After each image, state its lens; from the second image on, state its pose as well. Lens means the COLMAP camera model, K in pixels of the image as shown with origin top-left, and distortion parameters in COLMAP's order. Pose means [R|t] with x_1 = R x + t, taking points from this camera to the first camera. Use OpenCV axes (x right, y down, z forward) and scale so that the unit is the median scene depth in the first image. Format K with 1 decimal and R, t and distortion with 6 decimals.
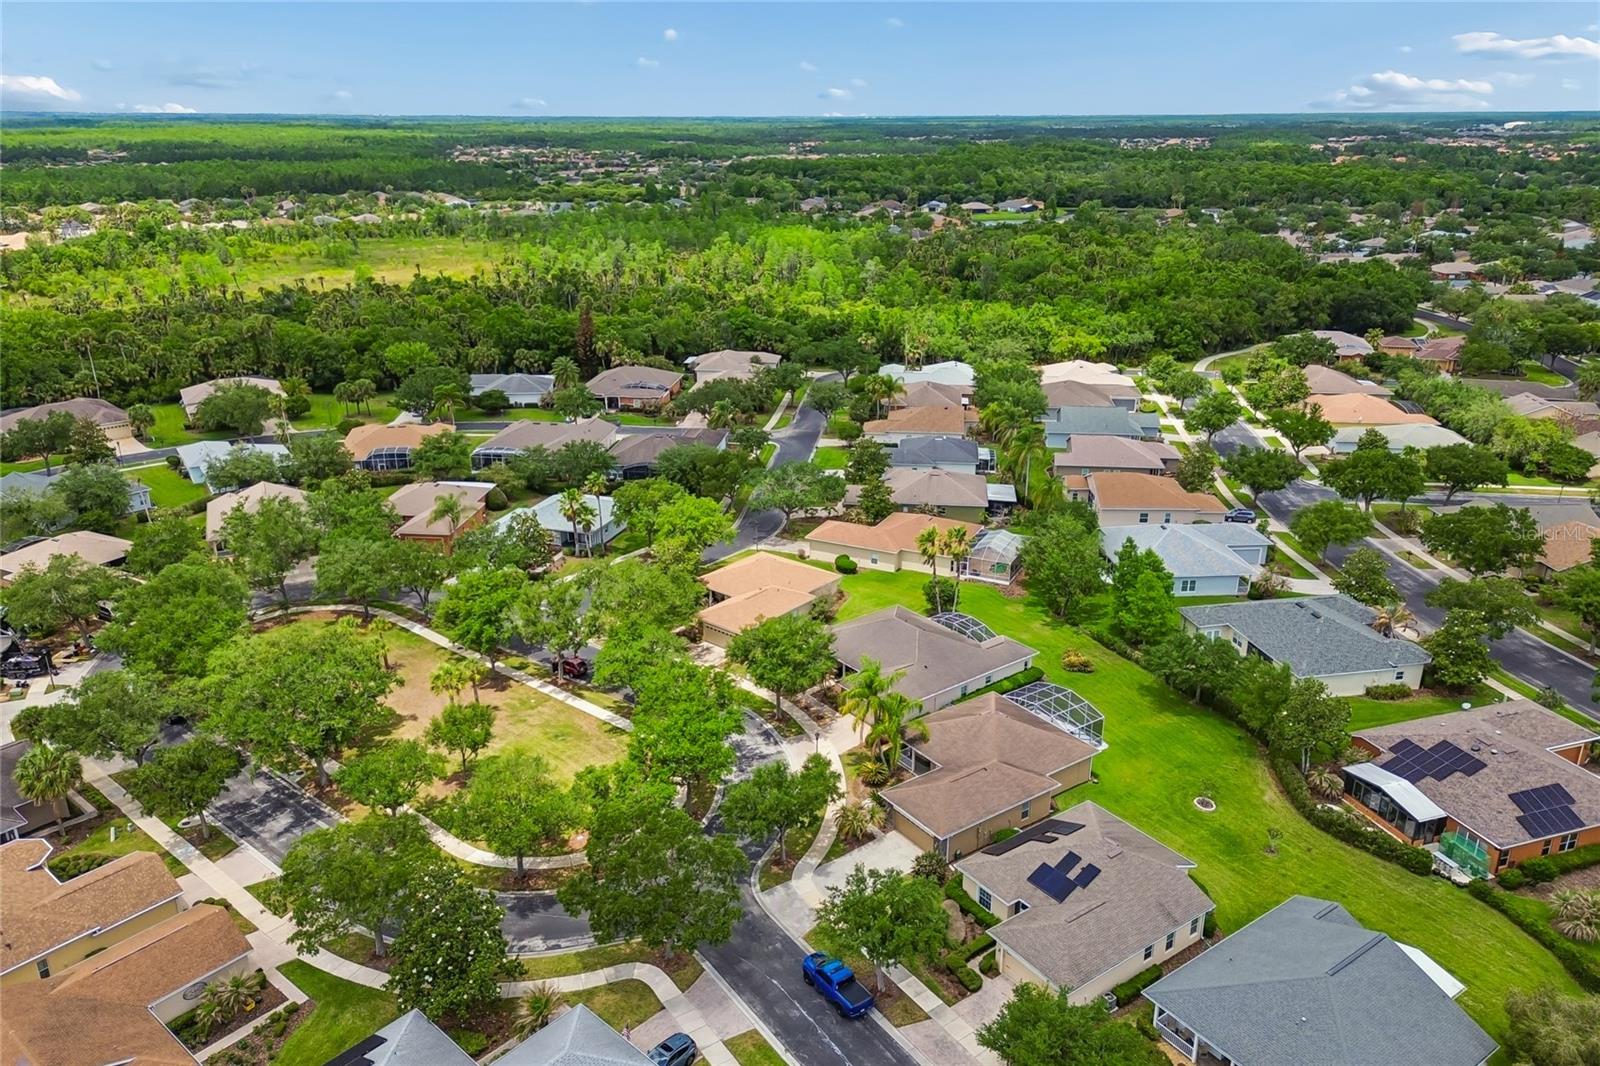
lens RADIAL K [[1146.6, 0, 806.9], [0, 1146.6, 536.0], [0, 0, 1]] dist [0.008191, 0.000417]
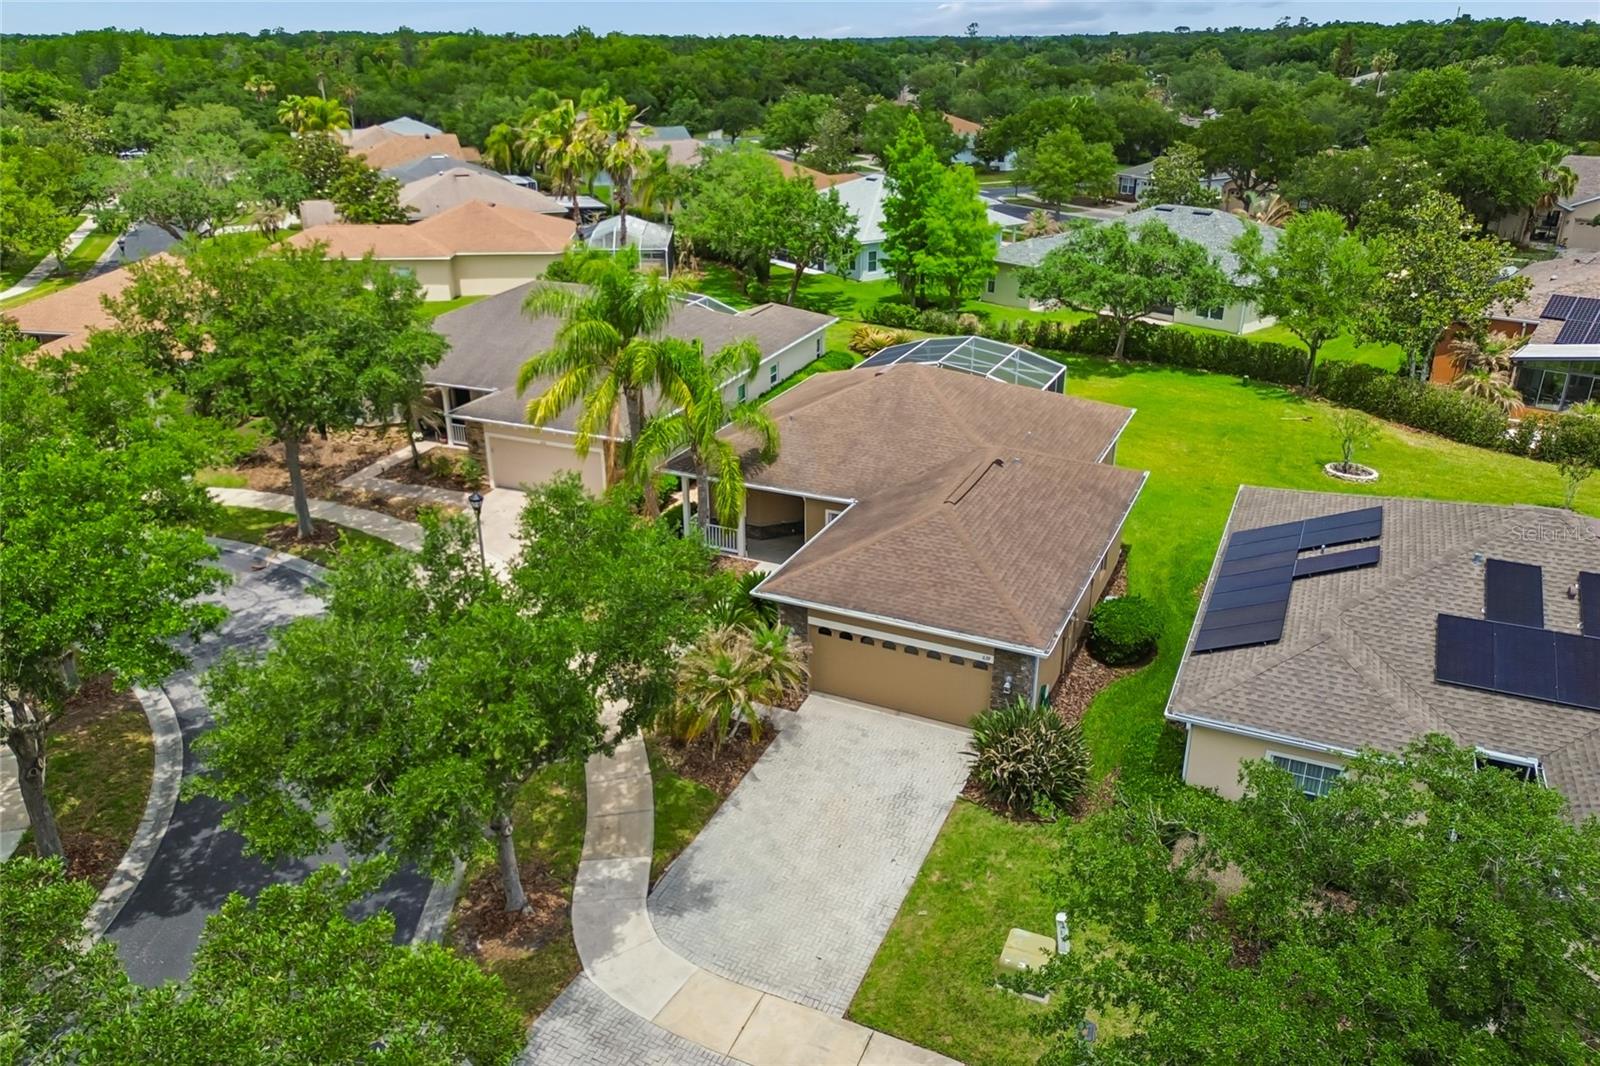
lens RADIAL K [[1146.6, 0, 806.9], [0, 1146.6, 536.0], [0, 0, 1]] dist [0.008191, 0.000417]
pose [[0.869062, -0.190355, 0.456614, -0.060303], [0.175174, 0.981614, 0.075816, 0.181921], [-0.462651, 0.014098, 0.886429, 0.694173]]
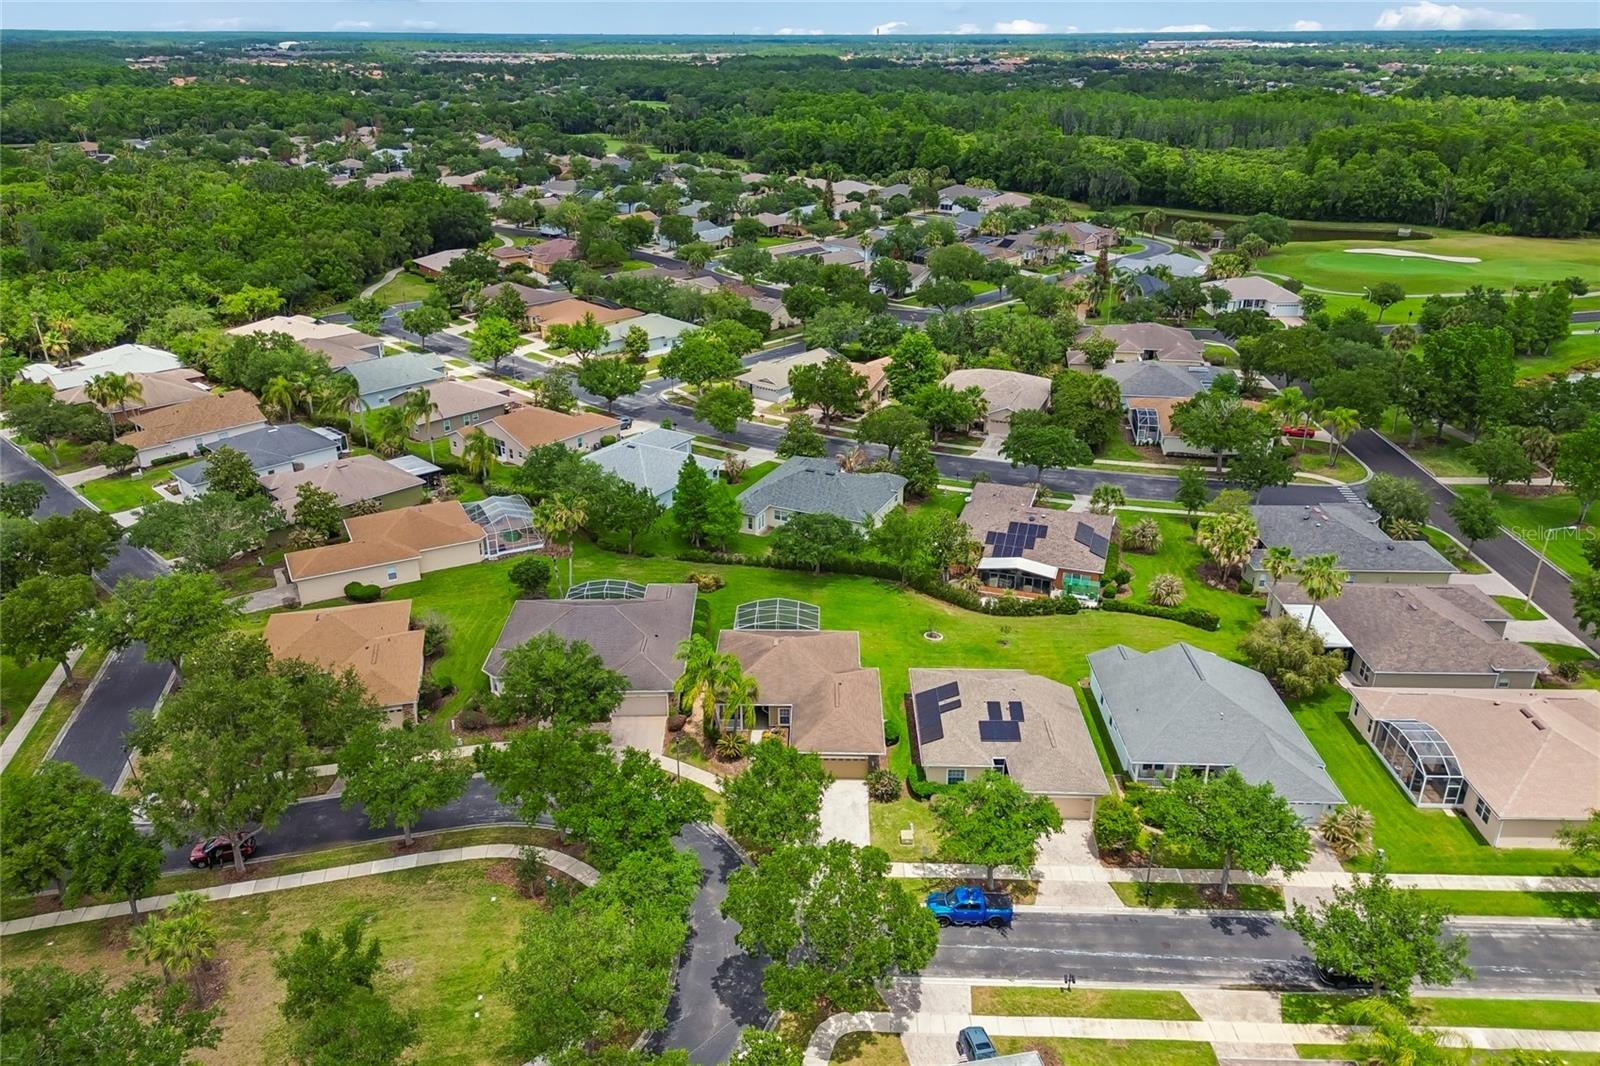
lens RADIAL K [[1146.6, 0, 806.9], [0, 1146.6, 536.0], [0, 0, 1]] dist [0.008191, 0.000417]
pose [[0.585517, -0.326425, 0.742035, -0.566142], [0.277459, 0.940758, 0.194911, -0.127732], [-0.761700, 0.091761, 0.641400, 0.338690]]
